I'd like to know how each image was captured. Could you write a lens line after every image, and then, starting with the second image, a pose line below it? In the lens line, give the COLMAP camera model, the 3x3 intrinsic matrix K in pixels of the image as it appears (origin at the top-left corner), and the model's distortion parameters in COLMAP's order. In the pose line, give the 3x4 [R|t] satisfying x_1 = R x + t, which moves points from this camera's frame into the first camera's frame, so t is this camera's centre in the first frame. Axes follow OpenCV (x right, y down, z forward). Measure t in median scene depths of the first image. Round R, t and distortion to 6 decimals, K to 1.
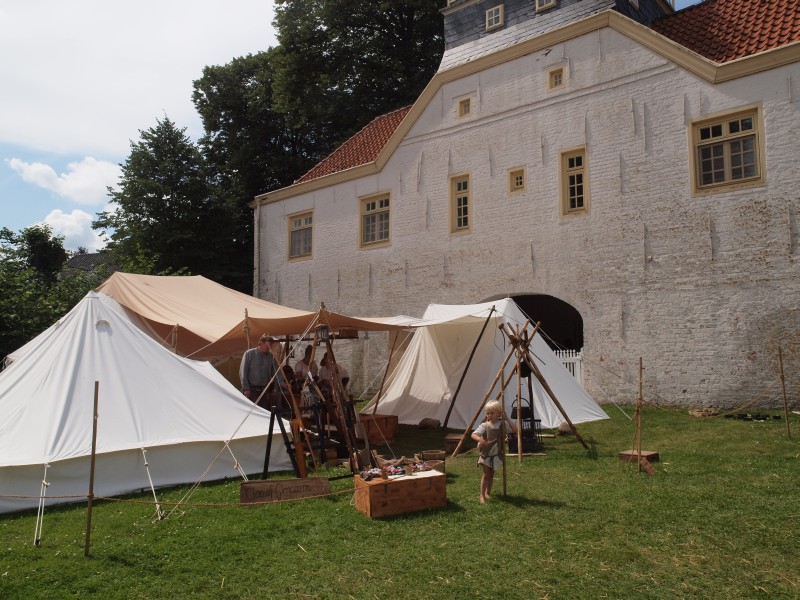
lens RADIAL K [[638.9, 0, 399.2], [0, 638.9, 304.7], [0, 0, 1]] dist [-0.109512, 0.142170]
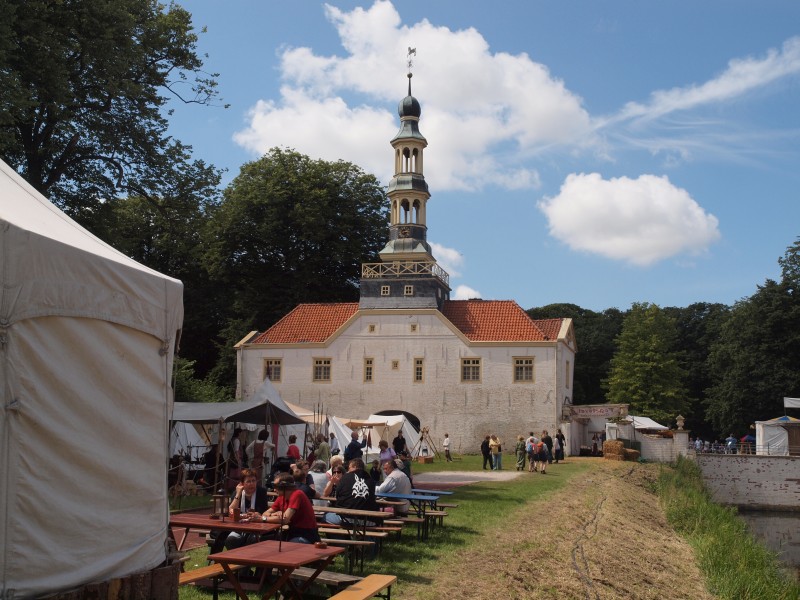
lens RADIAL K [[933.9, 0, 400.0], [0, 933.9, 300.0], [0, 0, 1]] dist [0.002182, 0.000194]
pose [[0.884622, 0.083258, 0.458816, -1.785796], [-0.059723, 0.996057, -0.065598, -0.246335], [-0.462469, 0.030628, 0.886107, -2.711717]]
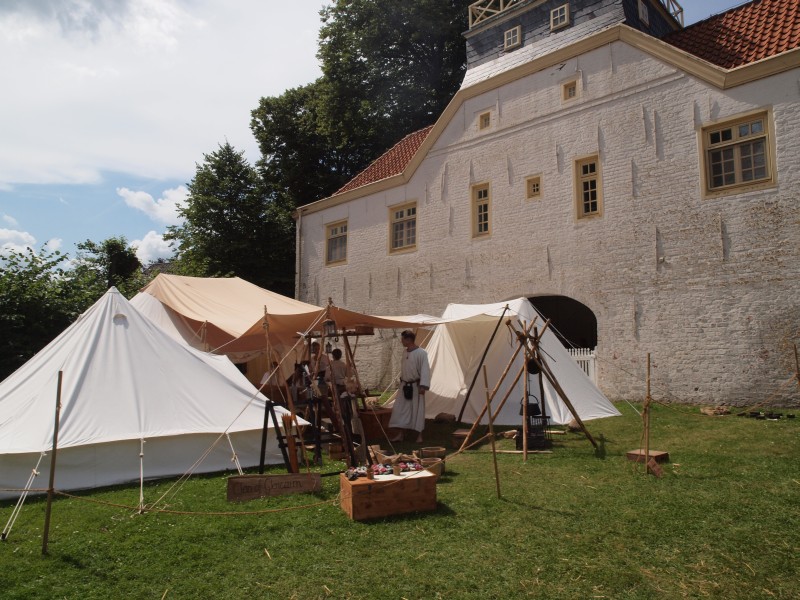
lens RADIAL K [[563.4, 0, 399.5], [0, 563.4, 301.5], [0, 0, 1]] dist [-0.130307, 0.107172]
pose [[0.997394, 0.002206, -0.072110, 0.034826], [-0.003278, 0.999886, -0.014762, 0.009492], [0.072069, 0.014960, 0.997287, 0.073648]]
